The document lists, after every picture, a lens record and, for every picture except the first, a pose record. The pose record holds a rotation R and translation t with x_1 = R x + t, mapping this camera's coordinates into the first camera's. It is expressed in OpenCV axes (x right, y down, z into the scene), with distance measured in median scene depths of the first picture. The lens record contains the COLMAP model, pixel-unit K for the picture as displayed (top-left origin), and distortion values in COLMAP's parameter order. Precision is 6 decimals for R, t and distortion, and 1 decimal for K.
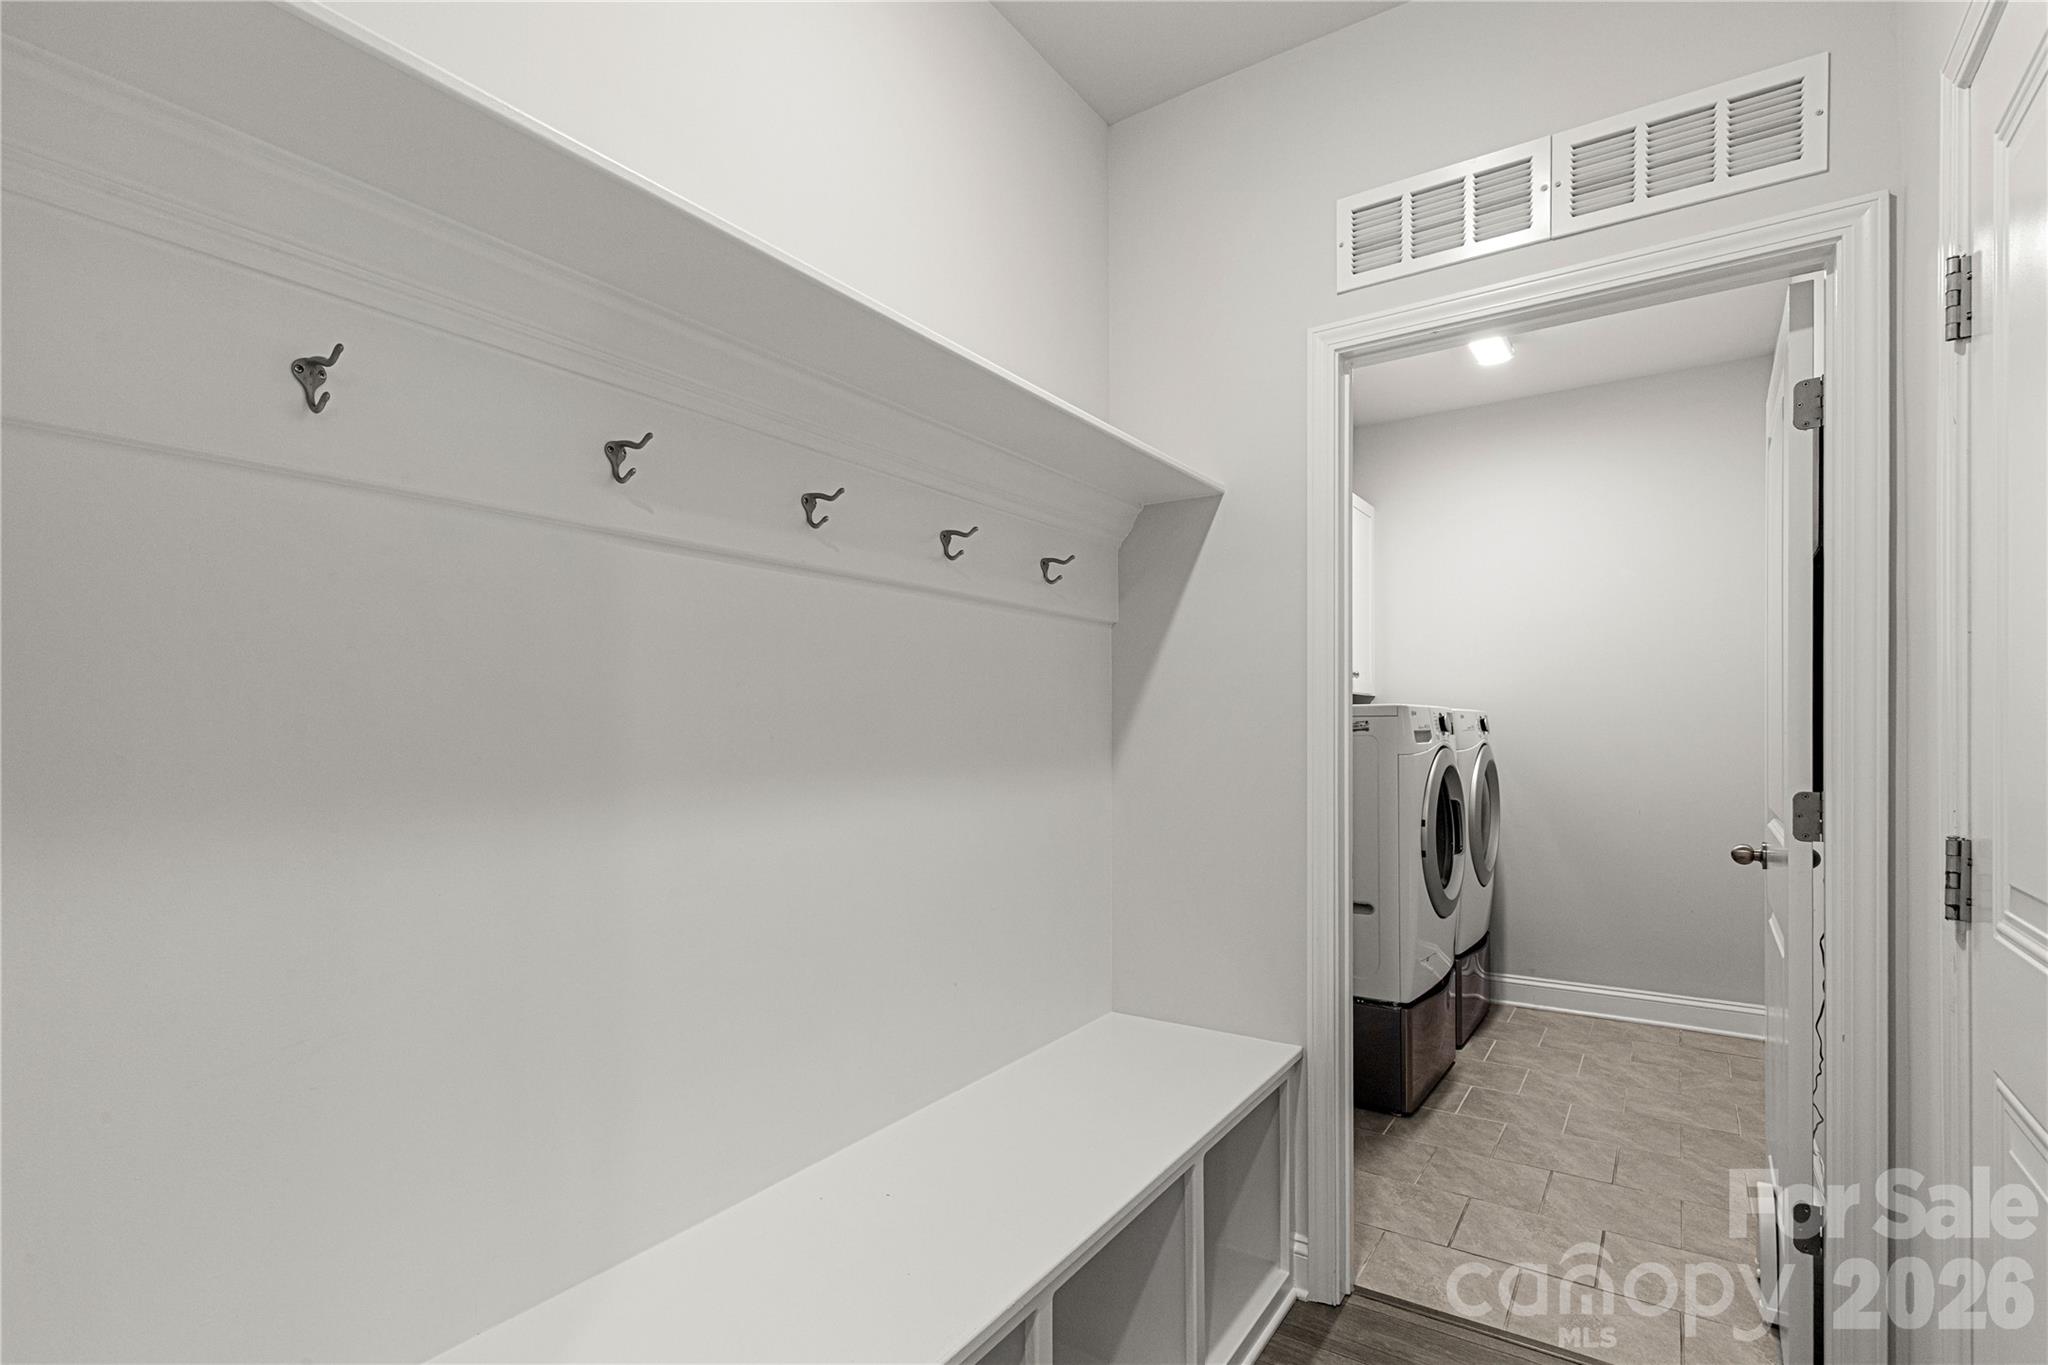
lens RADIAL K [[936.4, 0, 1025.4], [0, 936.4, 697.4], [0, 0, 1]] dist [0.008520, -0.001256]
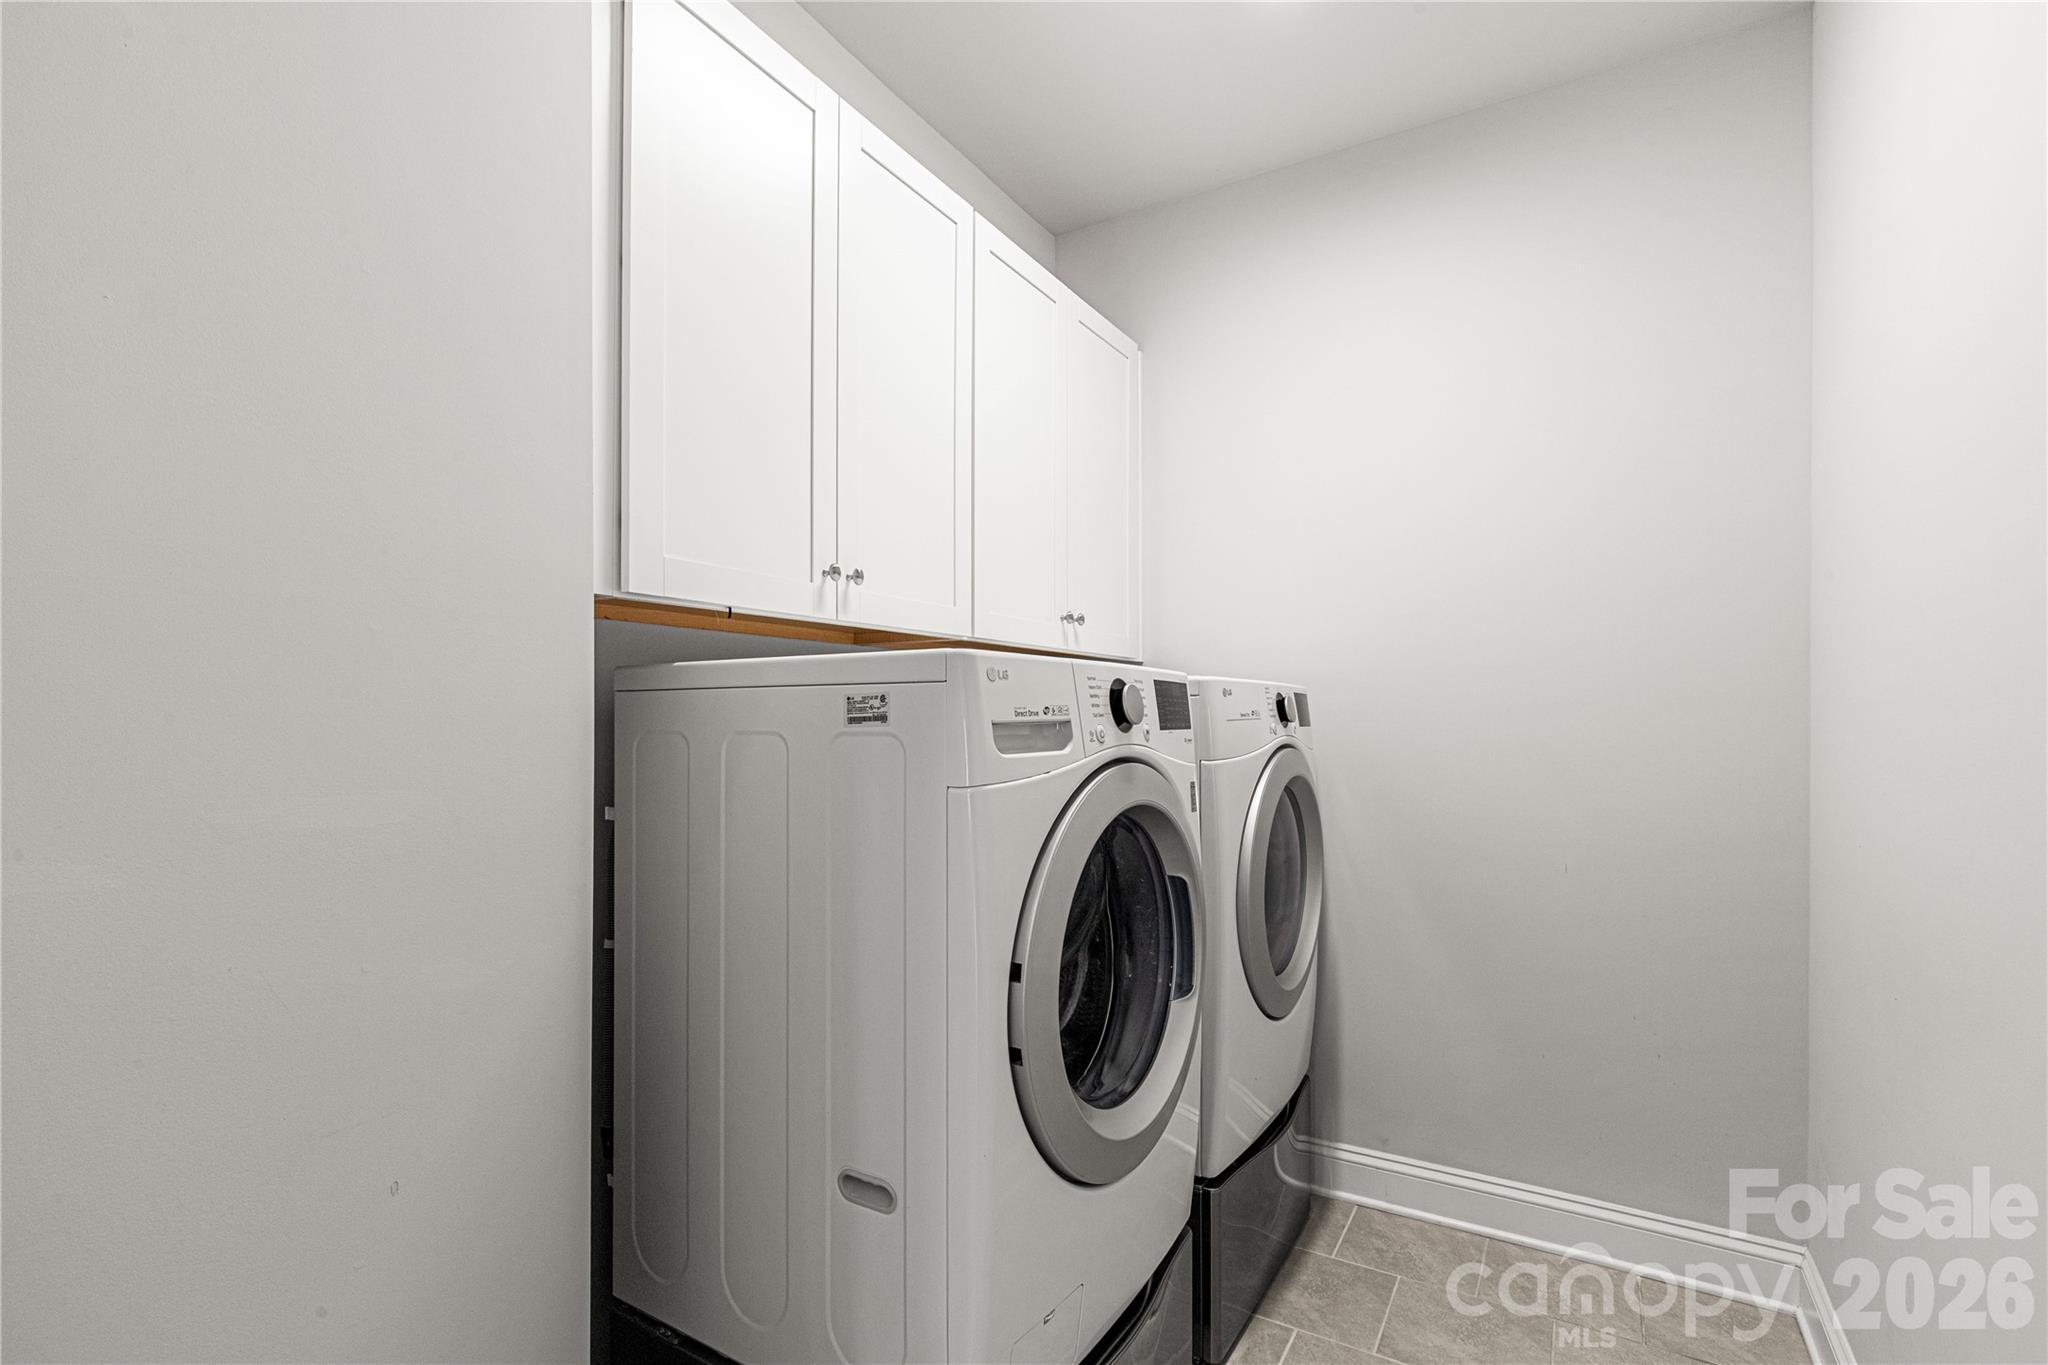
lens RADIAL K [[936.4, 0, 1023.9], [0, 936.4, 695.2], [0, 0, 1]] dist [0.008520, -0.001256]
pose [[0.998004, 0.003308, 0.063057, 0.302296], [-0.003857, 0.999956, 0.008585, 0.016560], [-0.063025, -0.008811, 0.997973, 0.474981]]
